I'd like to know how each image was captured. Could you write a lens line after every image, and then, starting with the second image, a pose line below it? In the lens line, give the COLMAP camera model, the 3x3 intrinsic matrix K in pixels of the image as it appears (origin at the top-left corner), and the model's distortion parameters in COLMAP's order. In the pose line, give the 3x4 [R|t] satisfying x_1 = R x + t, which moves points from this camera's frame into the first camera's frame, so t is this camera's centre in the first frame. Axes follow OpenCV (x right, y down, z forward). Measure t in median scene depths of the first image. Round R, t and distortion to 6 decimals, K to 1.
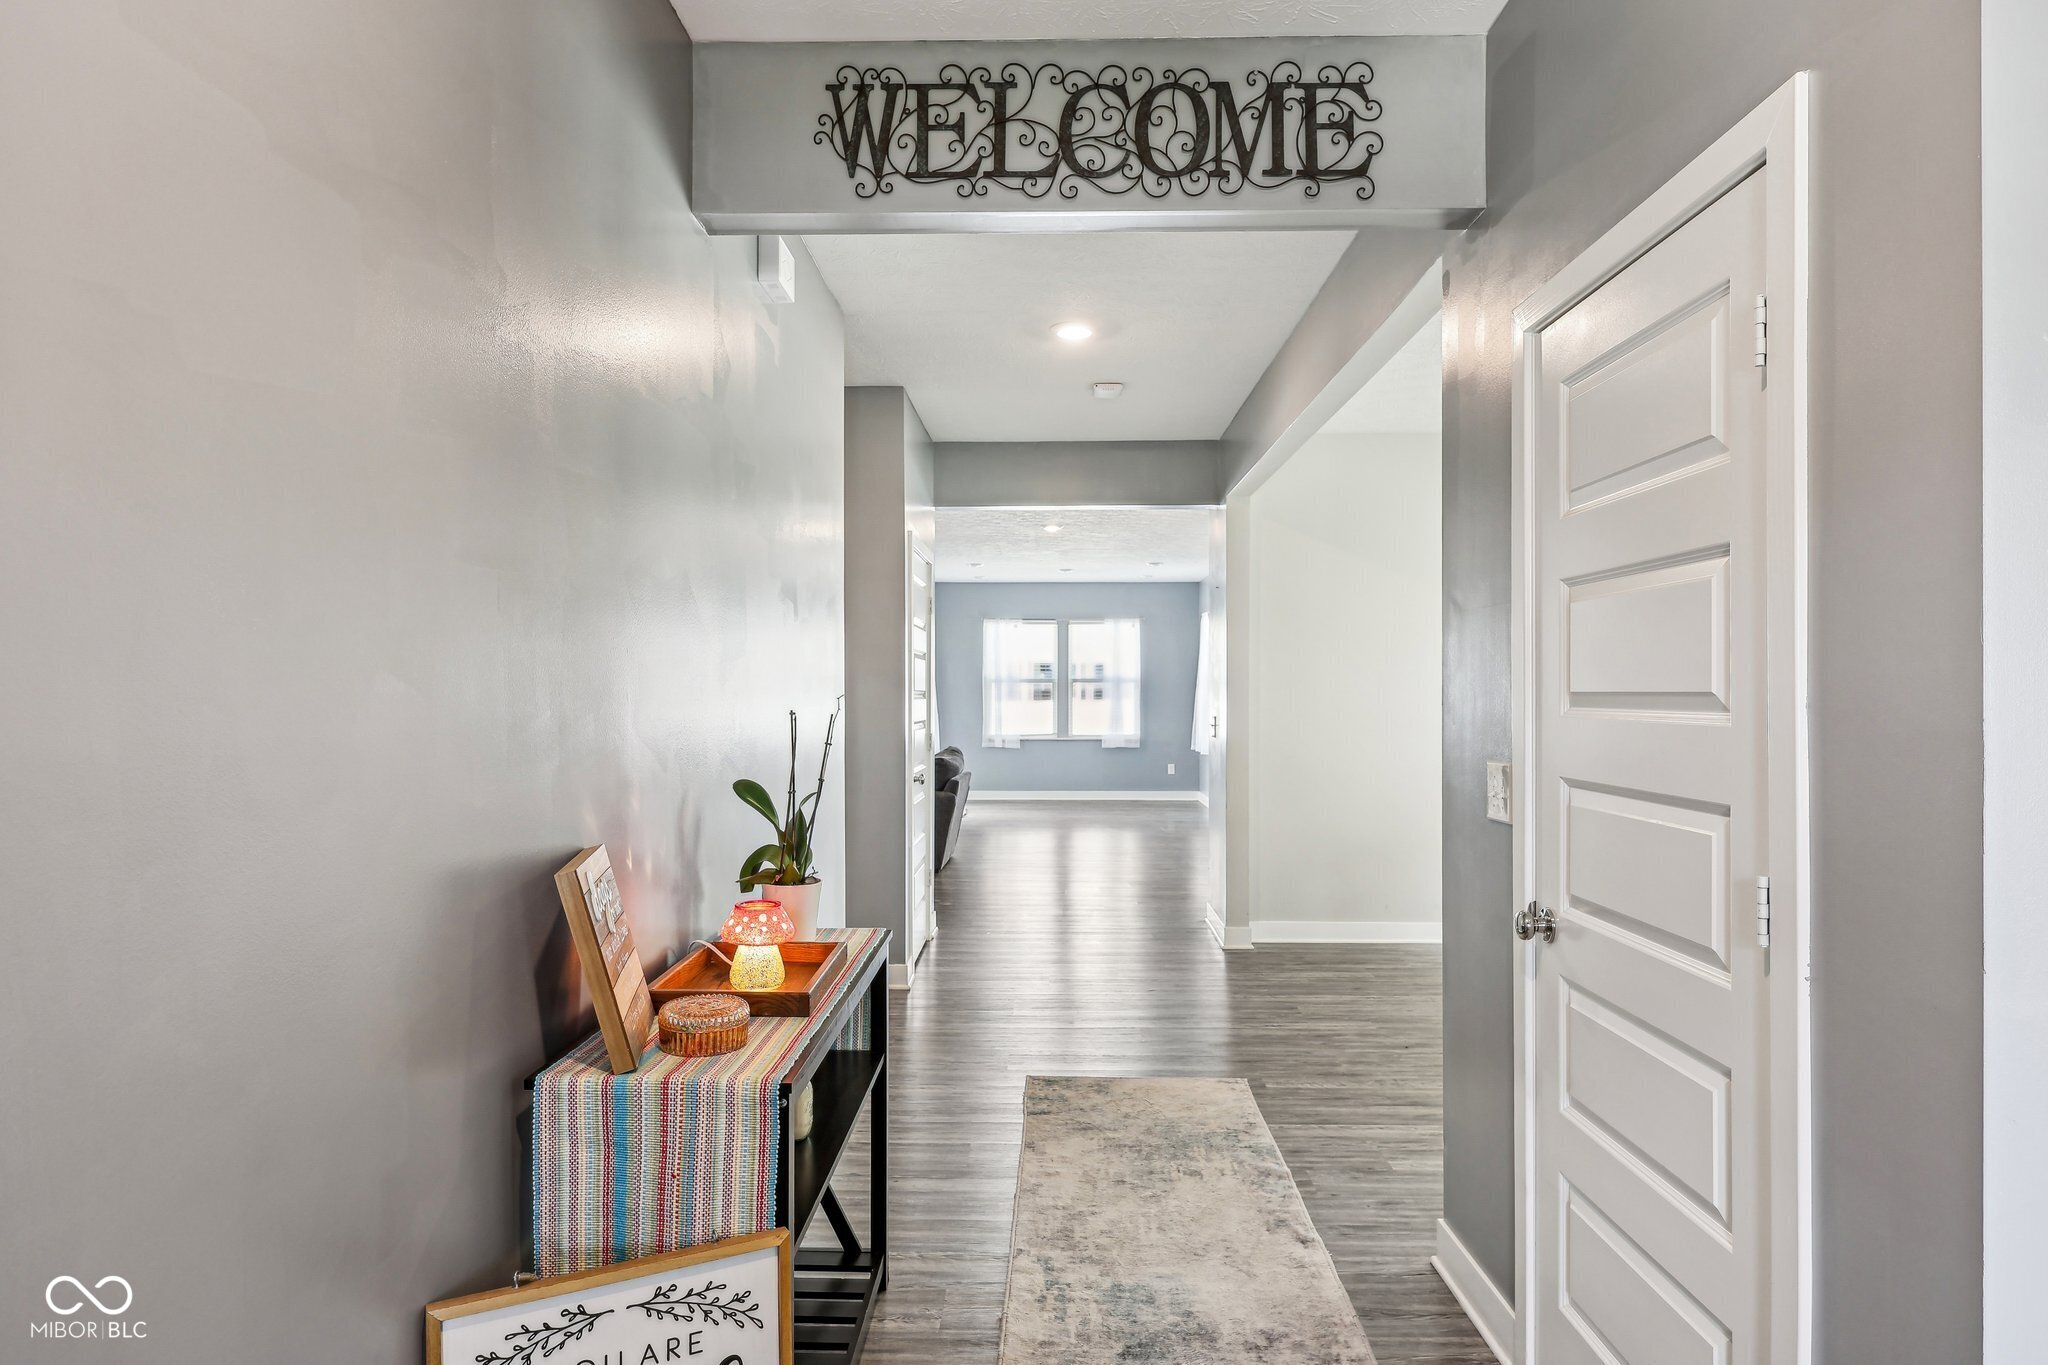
lens RADIAL K [[1187.8, 0, 1025.9], [0, 1187.8, 684.1], [0, 0, 1]] dist [0.001269, 0.000041]
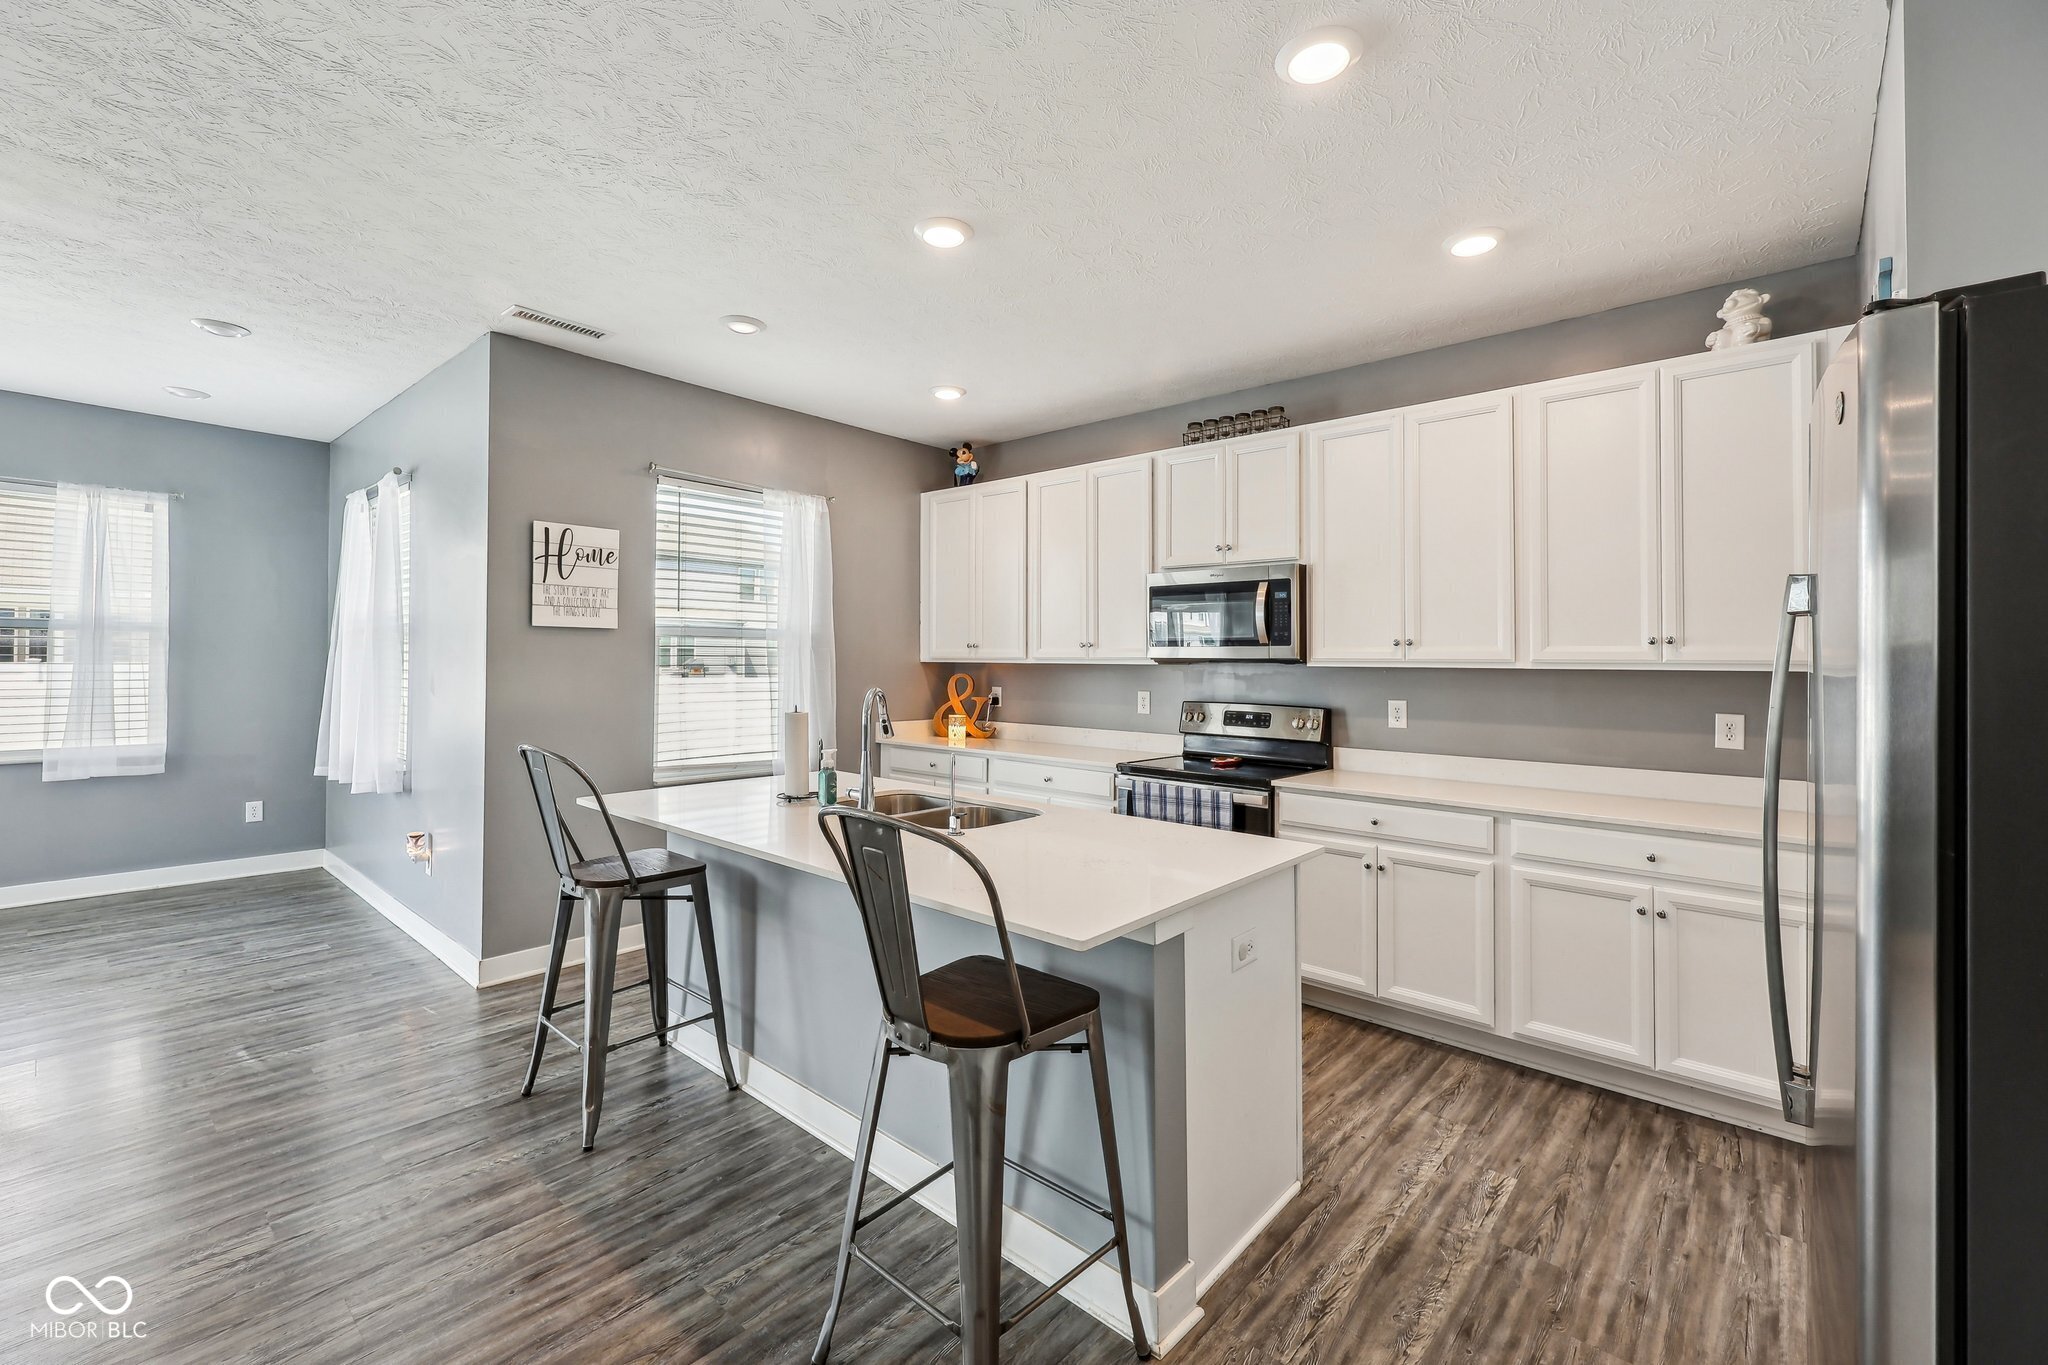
lens RADIAL K [[867.7, 0, 1009.7], [0, 867.7, 653.7], [0, 0, 1]] dist [0.001910, -0.000369]
pose [[0.635298, 0.008920, 0.772215, 0.042955], [-0.015461, 0.999880, 0.001170, 0.001936], [-0.772112, -0.012683, 0.635360, 0.527510]]
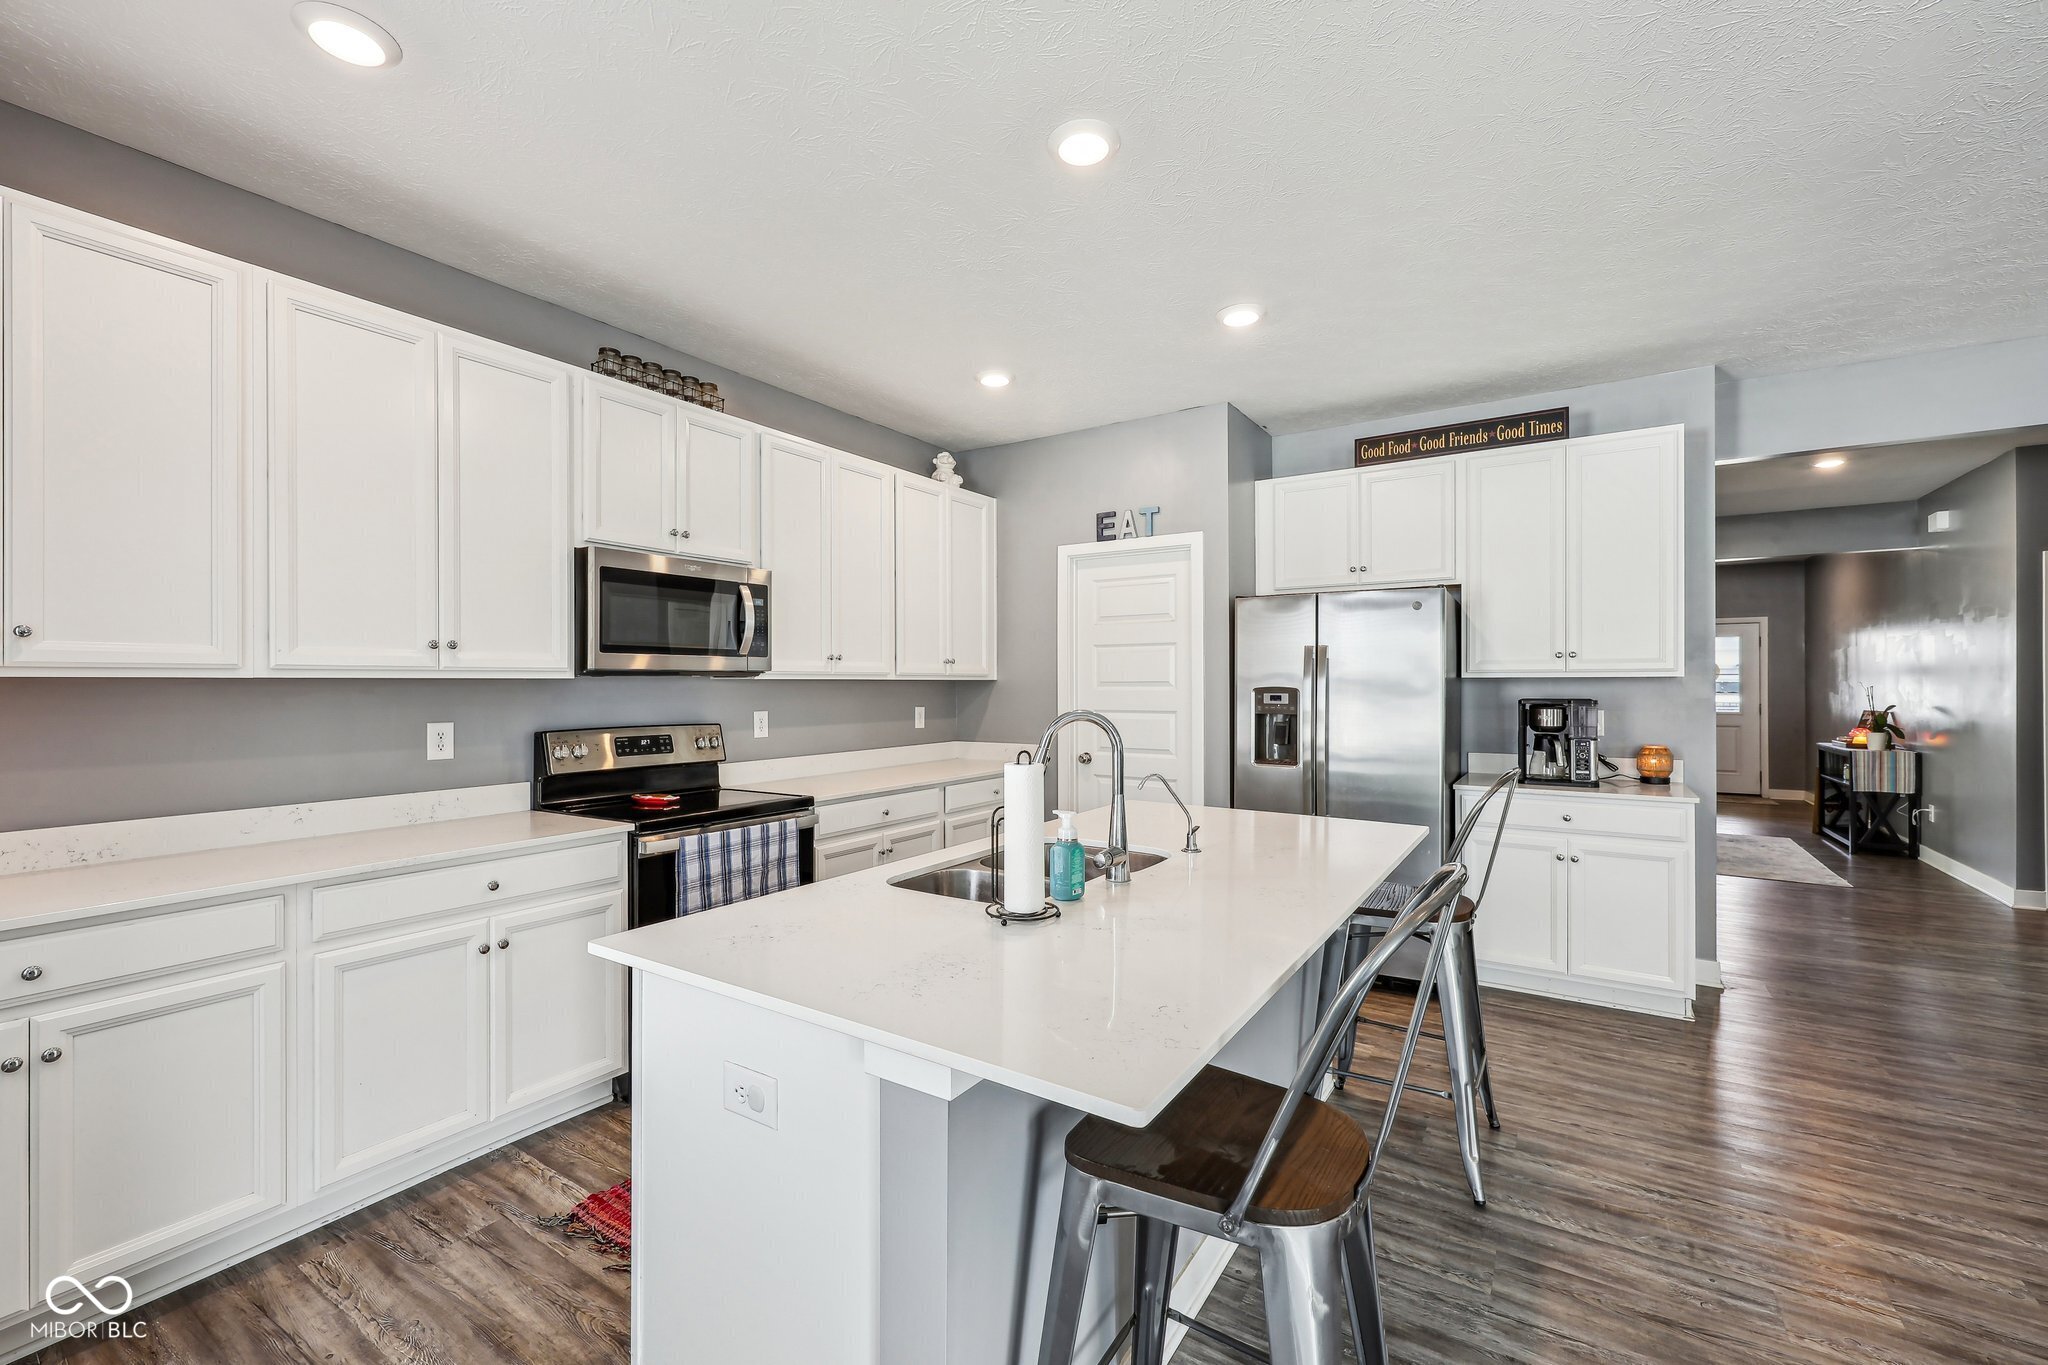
lens RADIAL K [[867.7, 0, 1013.6], [0, 867.7, 682.6], [0, 0, 1]] dist [0.001910, -0.000369]
pose [[-0.867203, 0.000259, 0.497955, 0.056938], [-0.005336, 0.999938, -0.009815, 0.003069], [-0.497926, -0.011168, -0.867147, 0.581378]]
